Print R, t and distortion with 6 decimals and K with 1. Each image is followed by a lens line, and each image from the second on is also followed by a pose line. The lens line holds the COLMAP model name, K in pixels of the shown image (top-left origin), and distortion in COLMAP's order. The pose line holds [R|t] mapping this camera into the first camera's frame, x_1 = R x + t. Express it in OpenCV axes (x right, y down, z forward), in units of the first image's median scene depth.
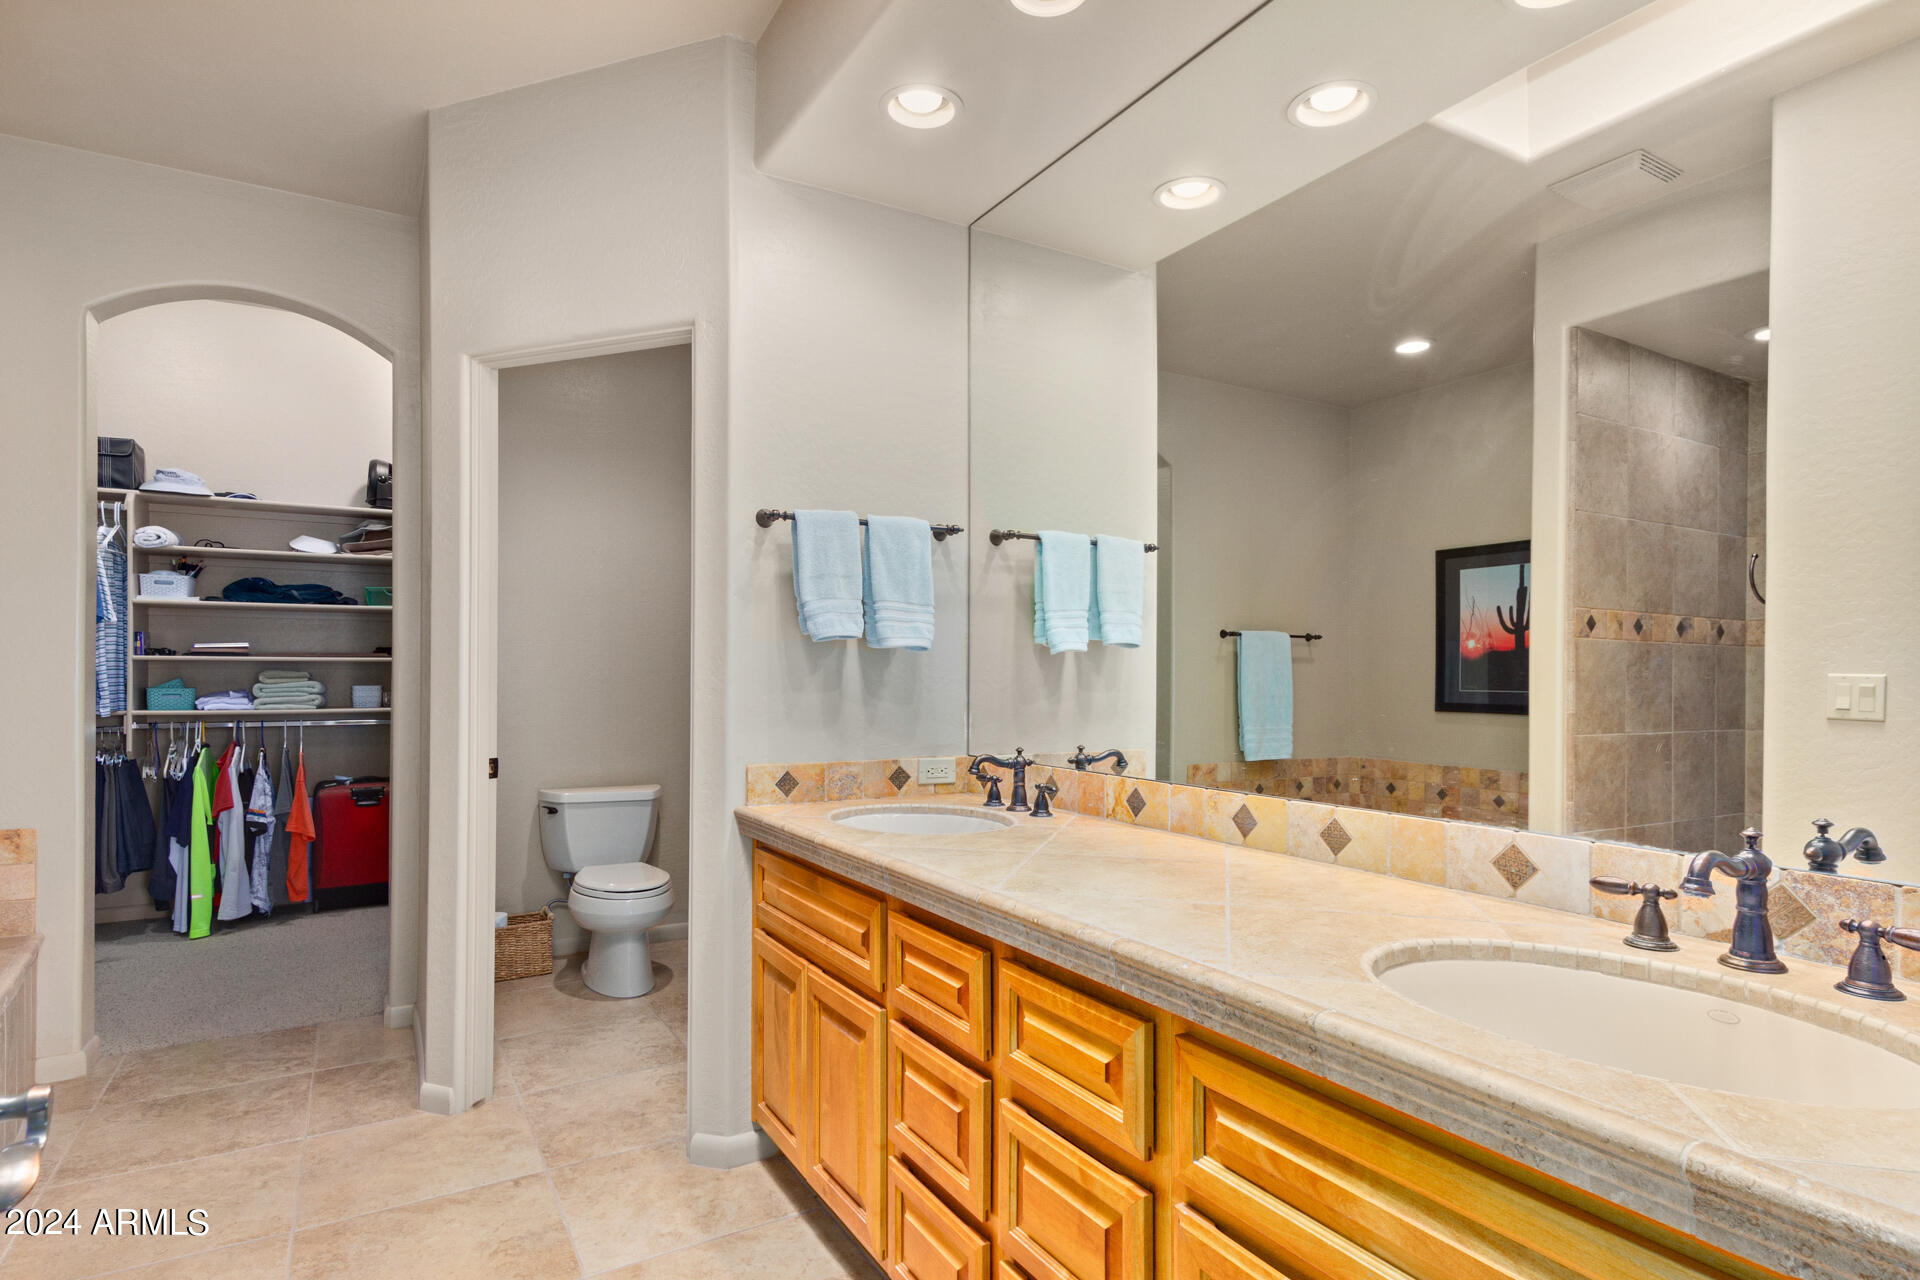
lens RADIAL K [[1017.9, 0, 966.9], [0, 1017.9, 666.0], [0, 0, 1]] dist [0.036206, -0.012845]
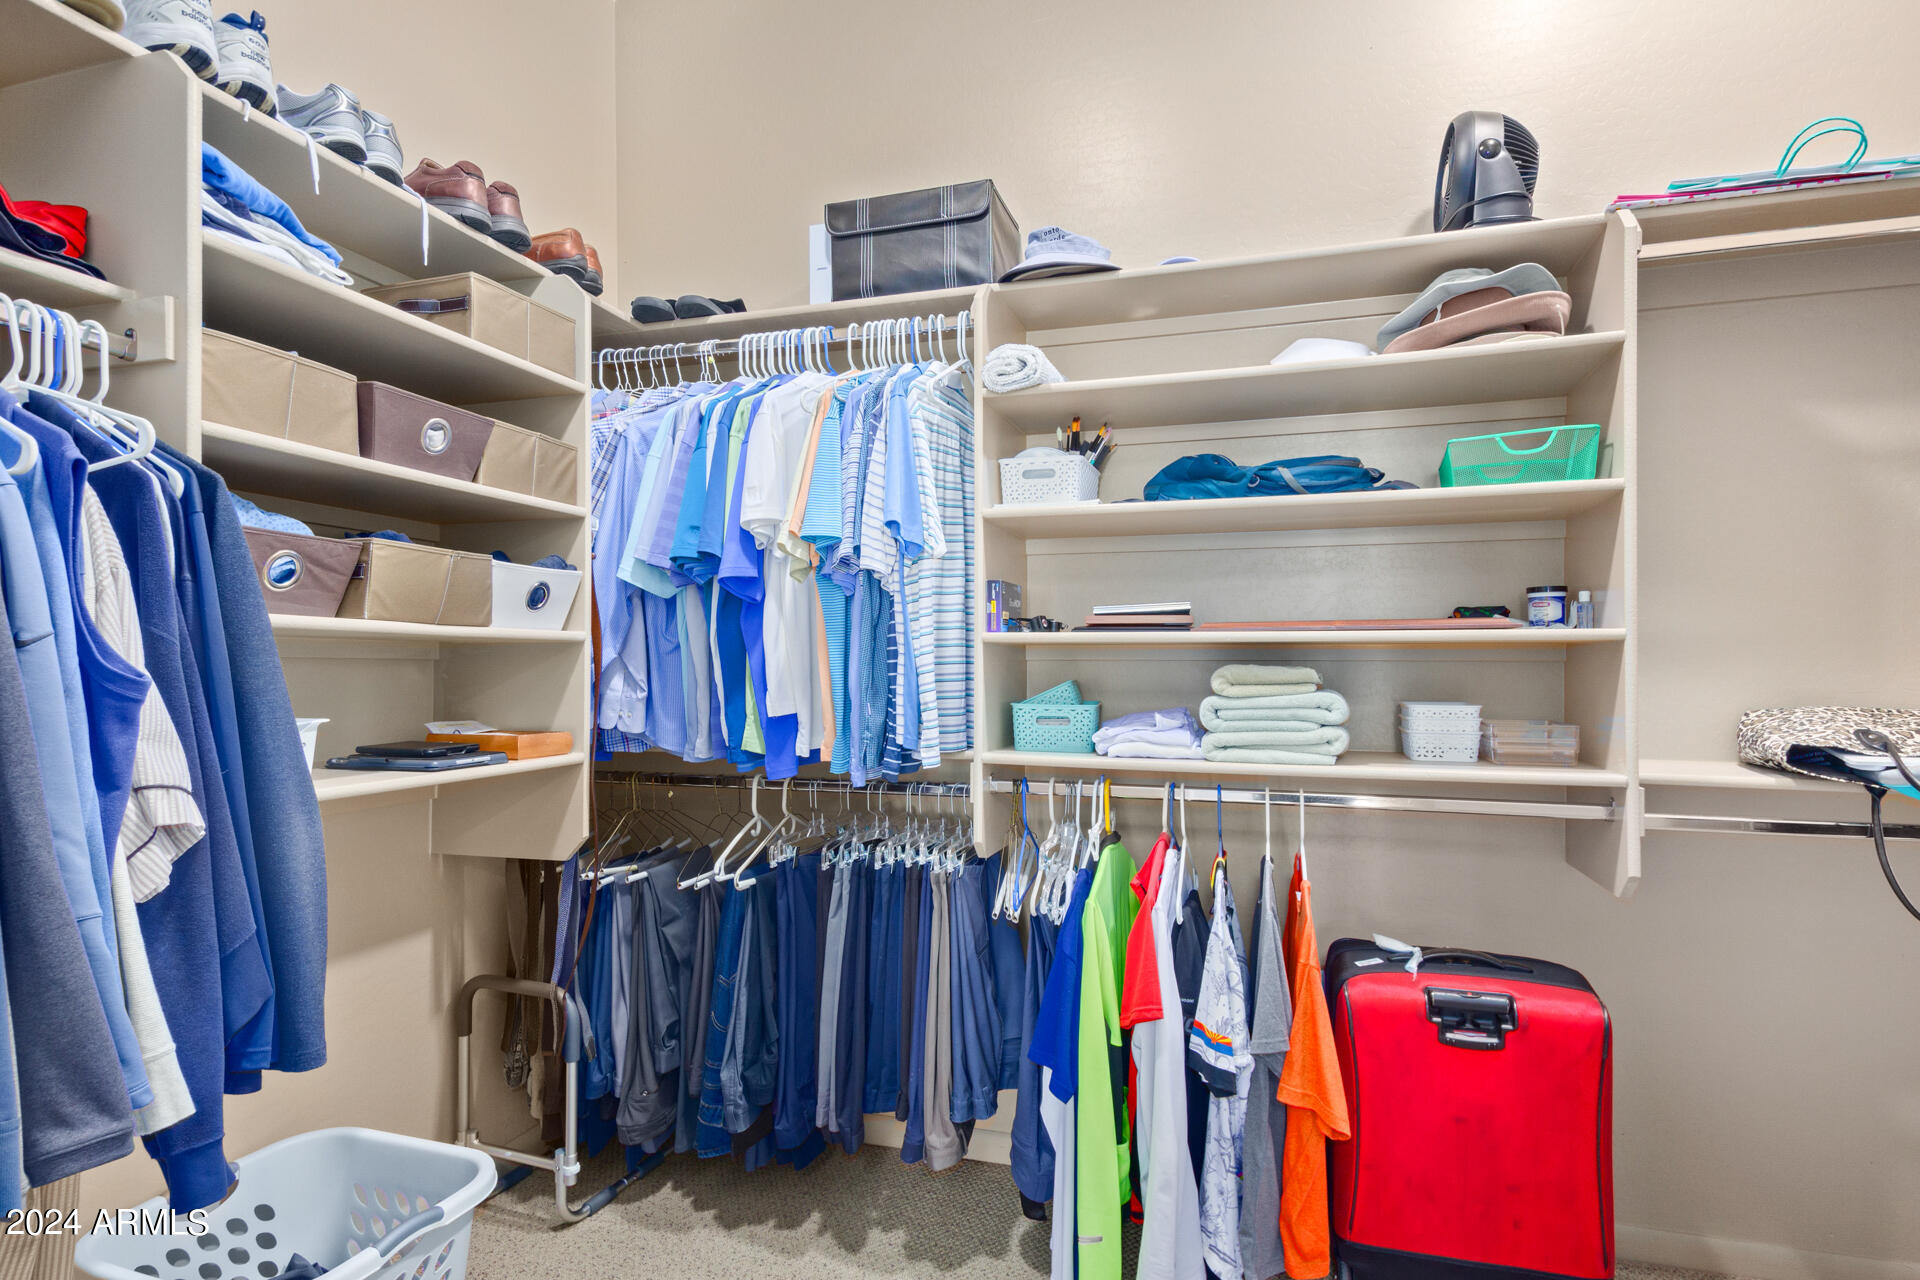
lens RADIAL K [[1017.9, 0, 966.9], [0, 1017.9, 666.0], [0, 0, 1]] dist [0.036206, -0.012845]
pose [[0.678732, 0.001346, -0.734385, -0.464896], [0.005621, 0.999960, 0.007028, 0.001201], [0.734364, -0.008898, 0.678697, 0.668482]]
